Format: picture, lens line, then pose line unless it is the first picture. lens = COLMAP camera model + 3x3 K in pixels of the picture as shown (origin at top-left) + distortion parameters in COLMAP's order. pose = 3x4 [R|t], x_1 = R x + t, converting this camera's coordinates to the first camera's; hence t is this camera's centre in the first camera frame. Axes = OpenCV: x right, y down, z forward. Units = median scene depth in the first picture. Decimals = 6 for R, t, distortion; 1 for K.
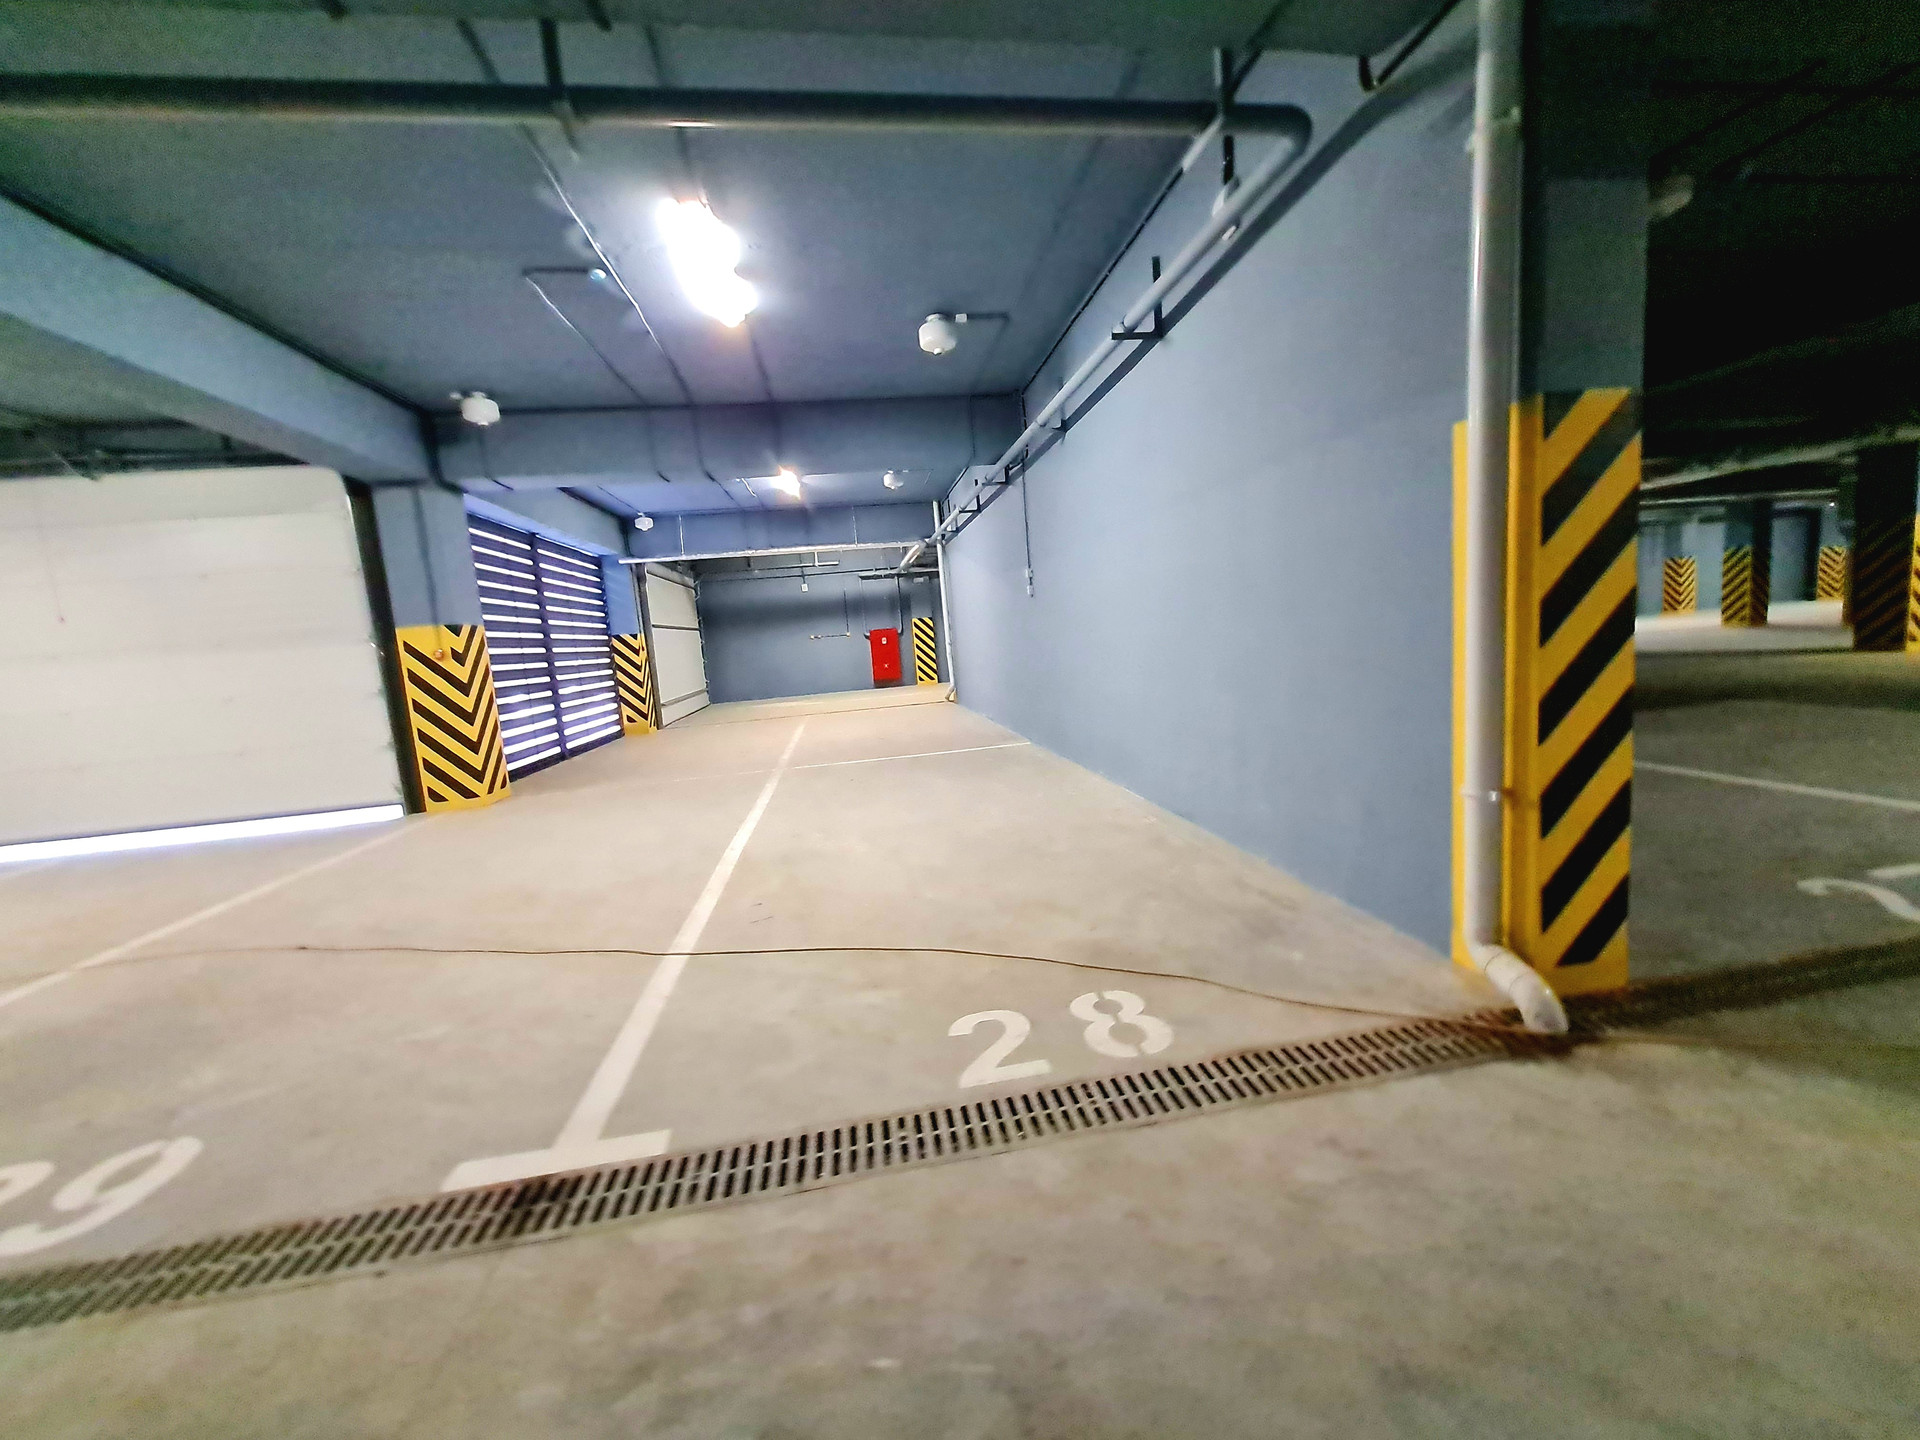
lens RADIAL K [[749.9, 0, 965.0], [0, 749.9, 724.8], [0, 0, 1]] dist [-0.001874, -0.000035]
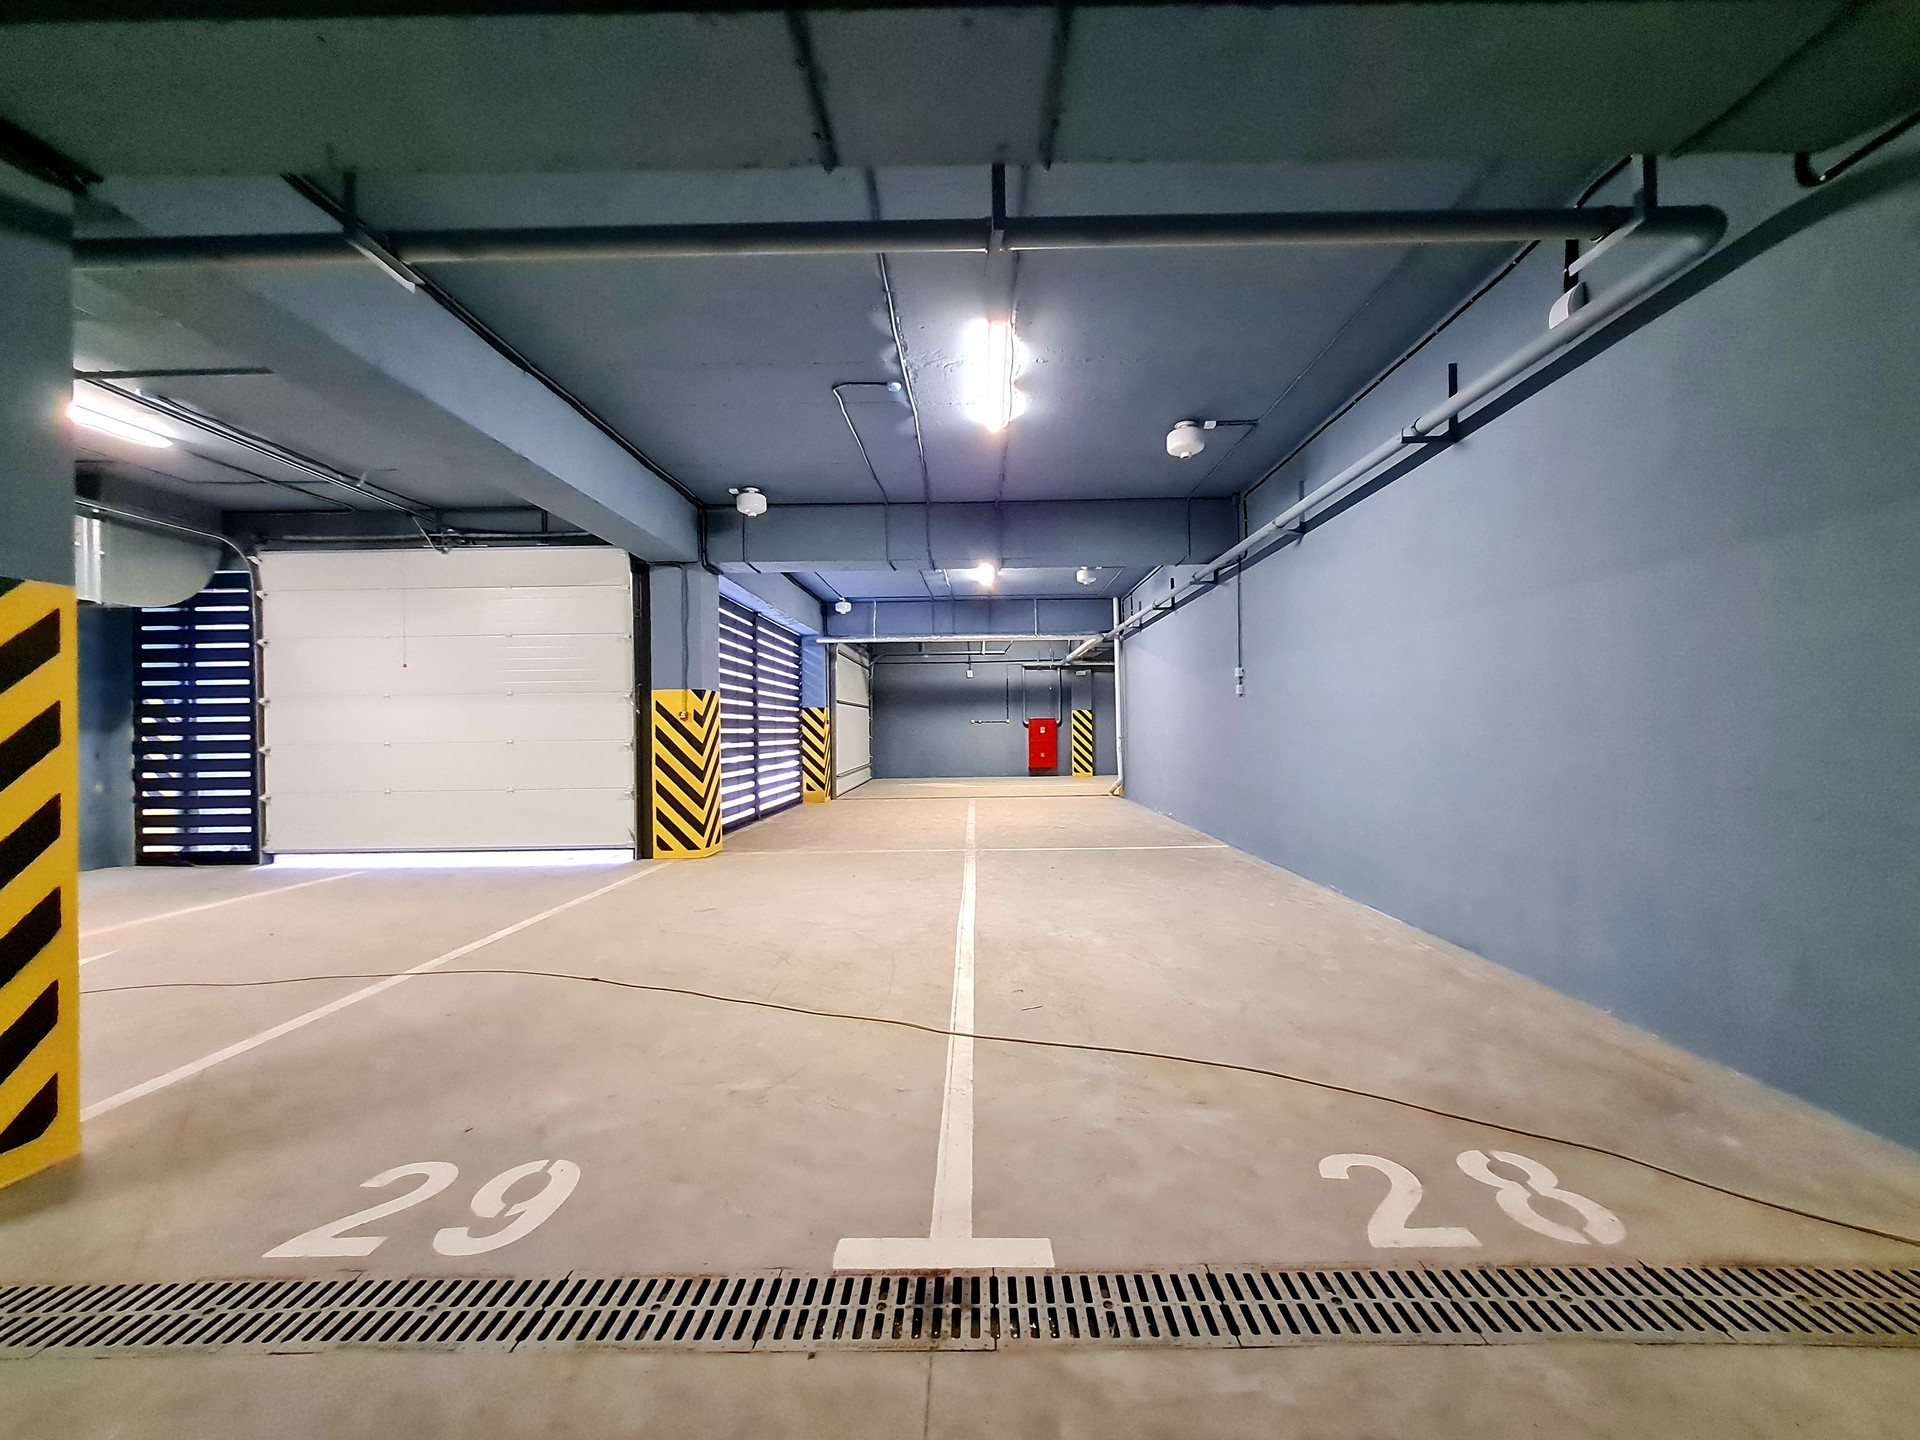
lens RADIAL K [[743.5, 0, 967.0], [0, 743.5, 723.9], [0, 0, 1]] dist [-0.000683, 0.000605]
pose [[0.983179, 0.066561, -0.170086, -0.103207], [-0.086554, 0.989821, -0.112973, 0.005890], [0.160835, 0.125794, 0.978932, 0.000230]]
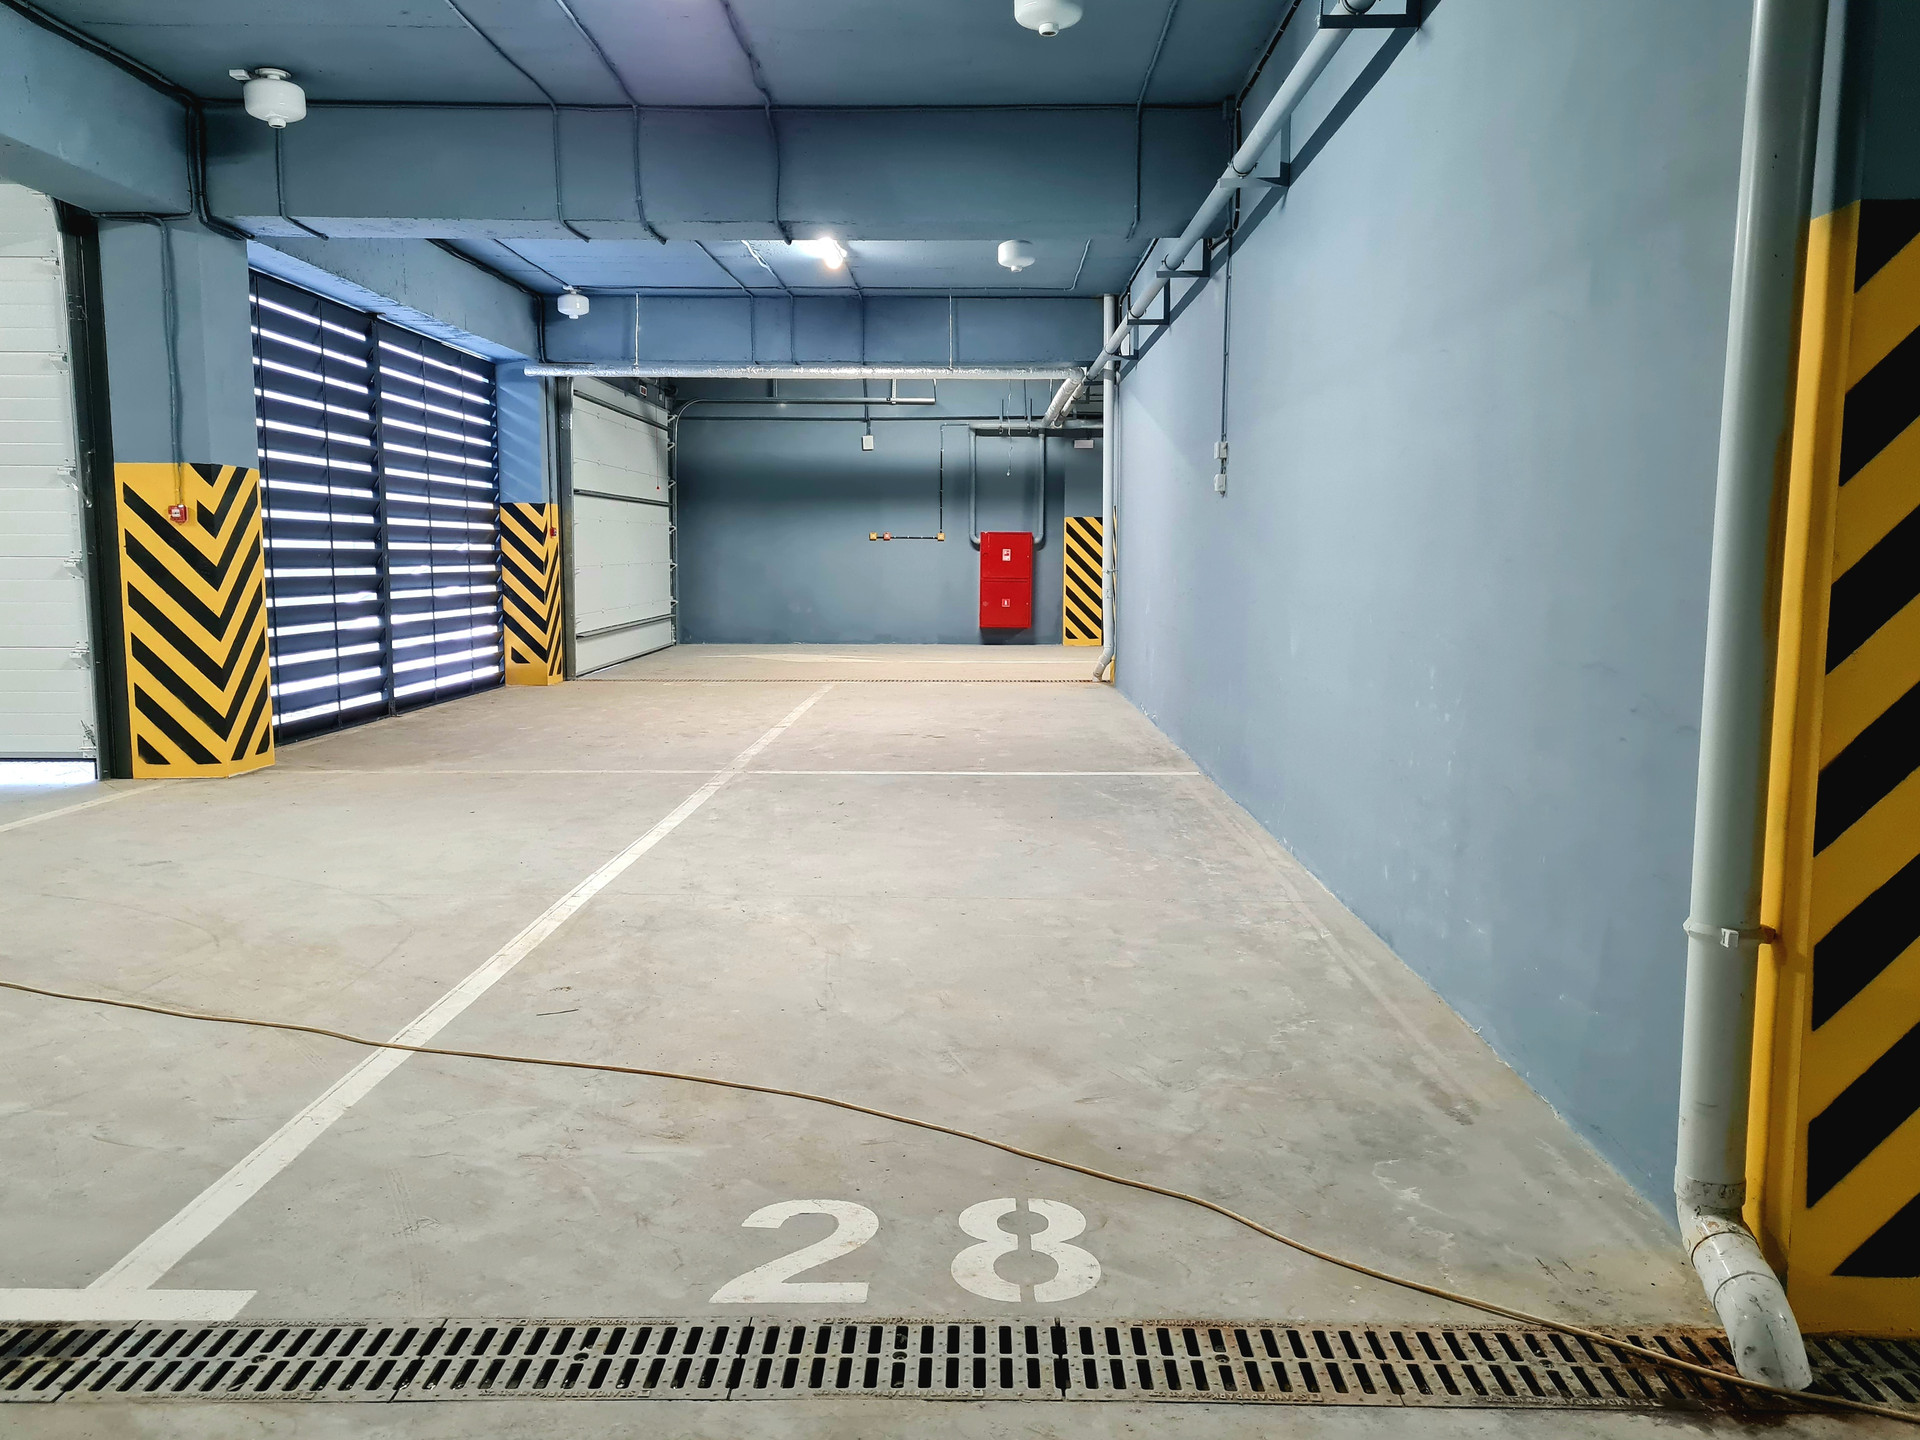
lens RADIAL K [[1470.0, 0, 960.0], [0, 1470.0, 720.0], [0, 0, 1]] dist [0.026516, -0.001820]
pose [[0.982046, 0.102667, -0.158258, 0.094235], [-0.102931, 0.994667, 0.006551, -0.003140], [0.158087, 0.009856, 0.987376, -0.042486]]
